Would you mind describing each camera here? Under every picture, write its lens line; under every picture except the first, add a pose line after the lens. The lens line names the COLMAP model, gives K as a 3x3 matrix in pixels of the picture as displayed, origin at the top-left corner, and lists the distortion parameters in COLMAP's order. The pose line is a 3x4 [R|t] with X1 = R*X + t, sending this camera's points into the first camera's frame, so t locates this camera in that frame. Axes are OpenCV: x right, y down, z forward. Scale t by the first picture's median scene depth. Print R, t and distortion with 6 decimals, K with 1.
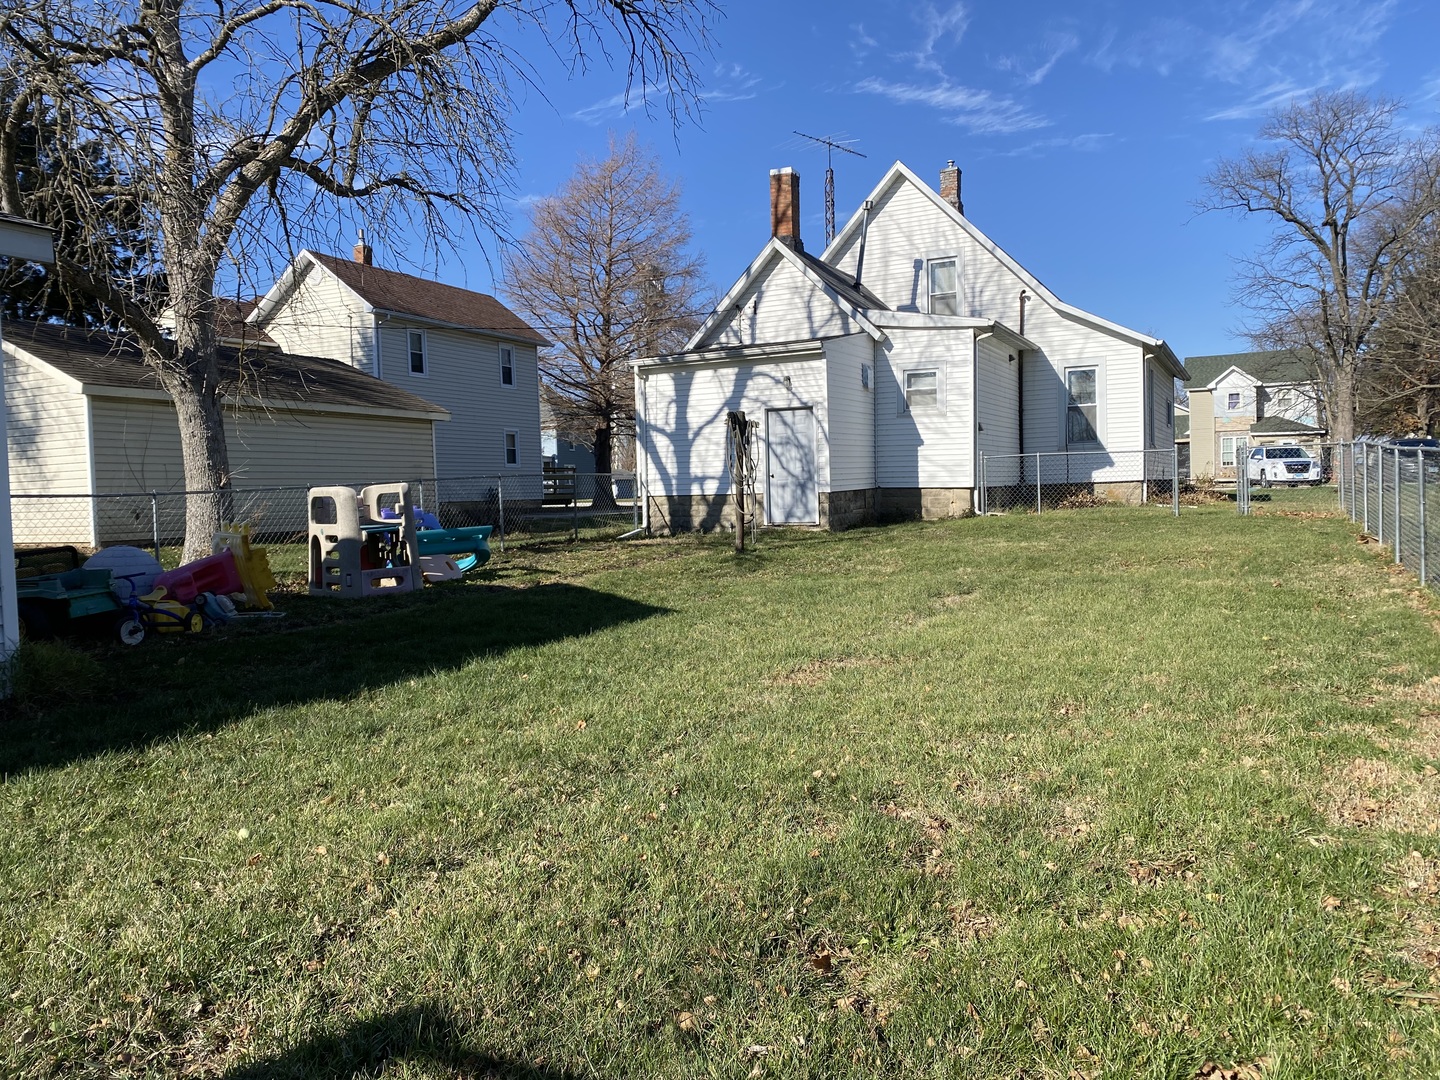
lens RADIAL K [[1089.1, 0, 716.9], [0, 1089.1, 541.1], [0, 0, 1]] dist [0.020241, -0.025798]
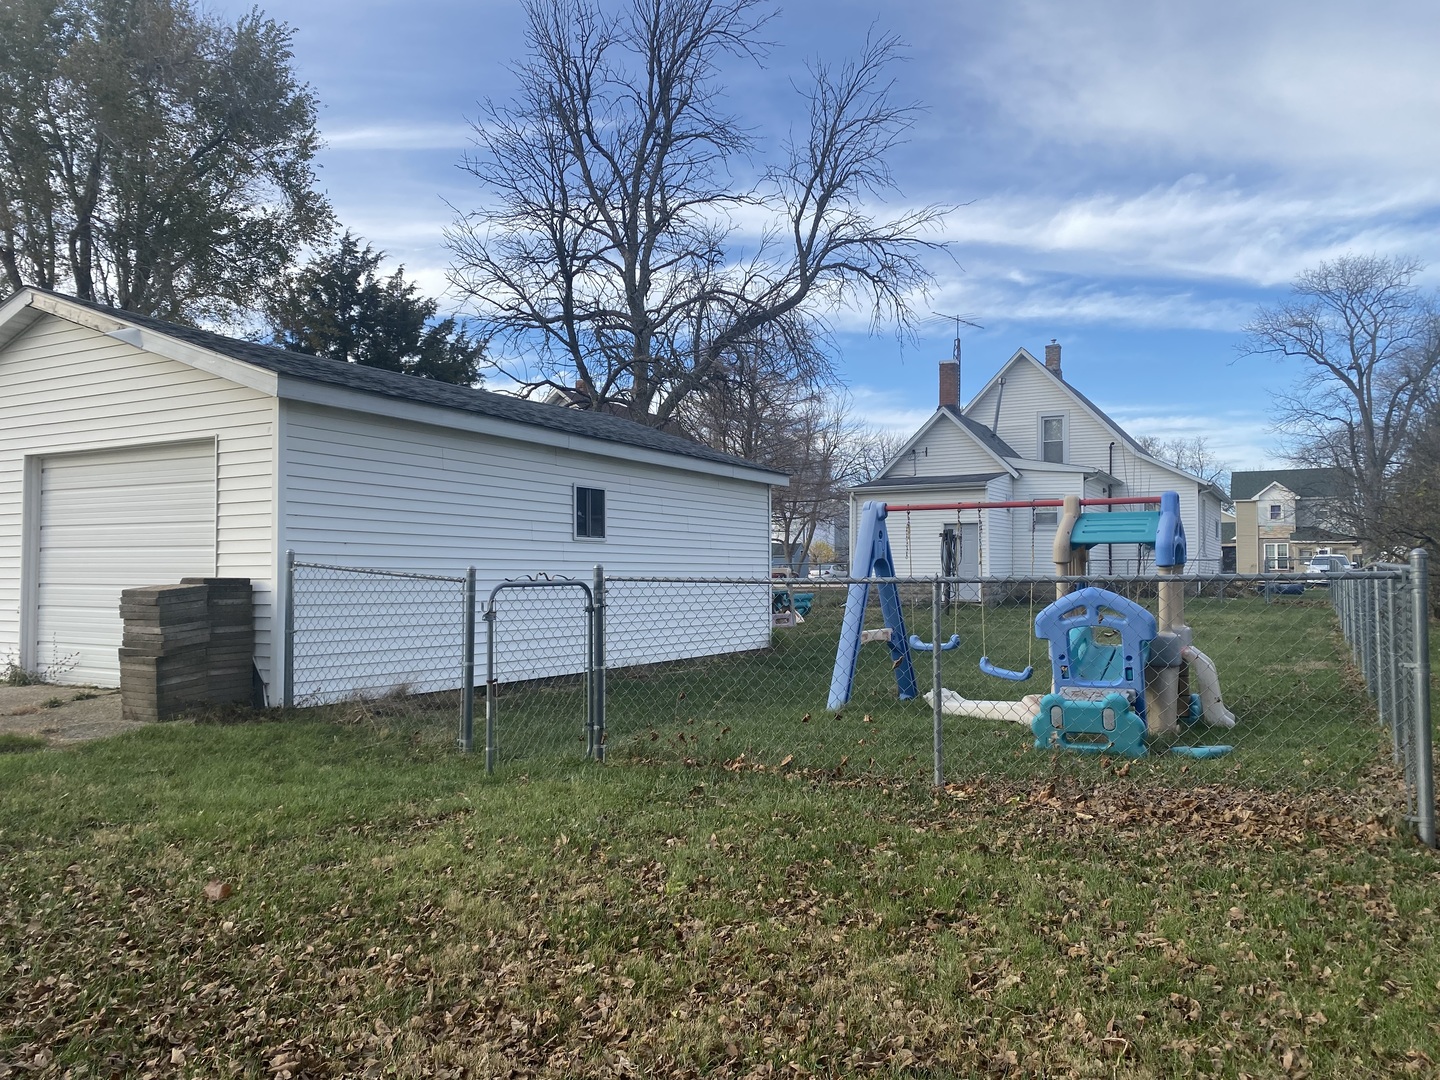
lens RADIAL K [[1089.1, 0, 721.6], [0, 1089.1, 537.0], [0, 0, 1]] dist [0.020241, -0.025798]
pose [[0.998888, 0.031194, -0.035343, -0.073400], [-0.033961, 0.996166, -0.080624, 0.010473], [0.032692, 0.081735, 0.996118, -0.178726]]
